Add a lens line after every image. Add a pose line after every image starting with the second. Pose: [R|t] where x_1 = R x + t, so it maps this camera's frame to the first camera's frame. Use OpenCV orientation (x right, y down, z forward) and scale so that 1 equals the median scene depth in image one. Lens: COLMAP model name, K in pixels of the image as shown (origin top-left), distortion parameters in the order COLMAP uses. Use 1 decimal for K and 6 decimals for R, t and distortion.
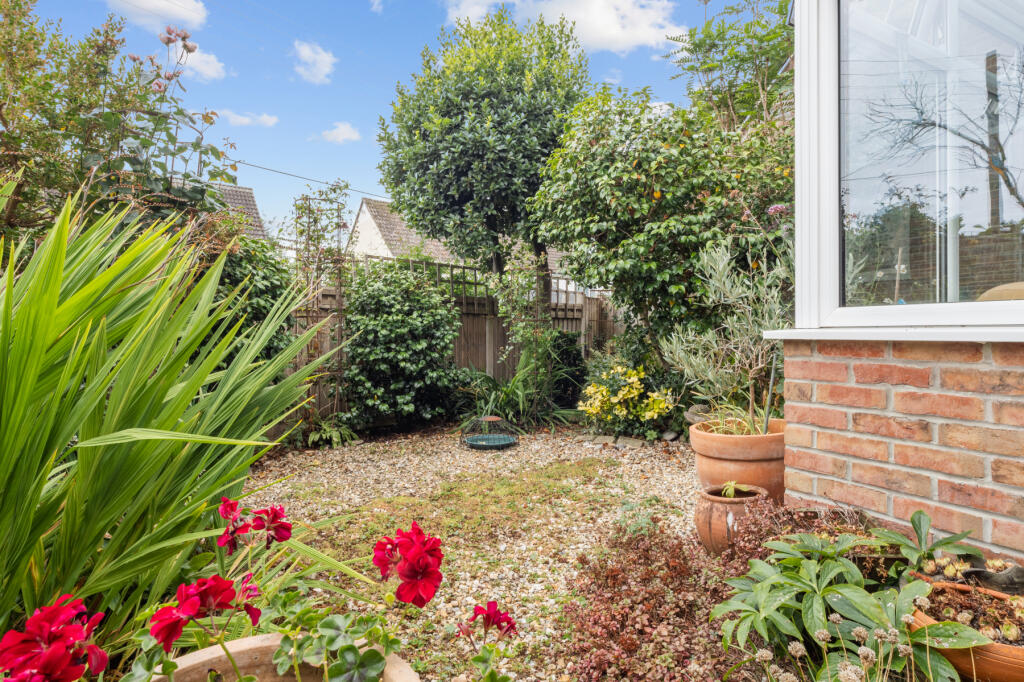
lens RADIAL K [[533.8, 0, 511.0], [0, 533.8, 335.3], [0, 0, 1]] dist [-0.005259, -0.000163]
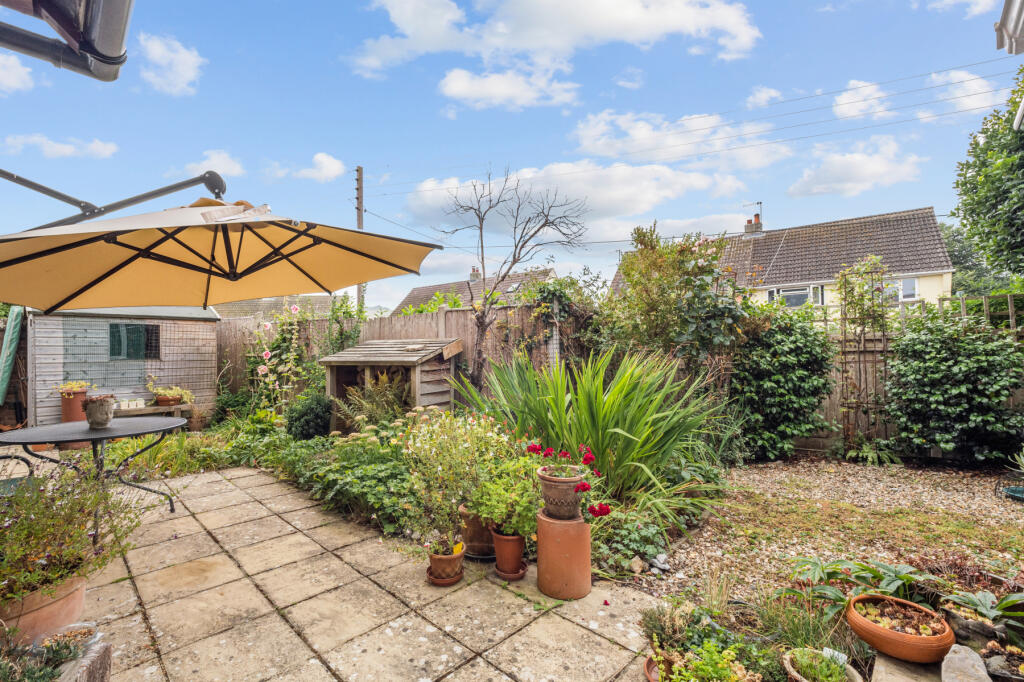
lens RADIAL K [[427.3, 0, 510.4], [0, 427.3, 347.4], [0, 0, 1]] dist [-0.013085, -0.000178]
pose [[0.302198, -0.016678, -0.953099, 0.365538], [0.010946, 0.999842, -0.014025, -0.064811], [0.953182, -0.006195, 0.302333, -0.118904]]
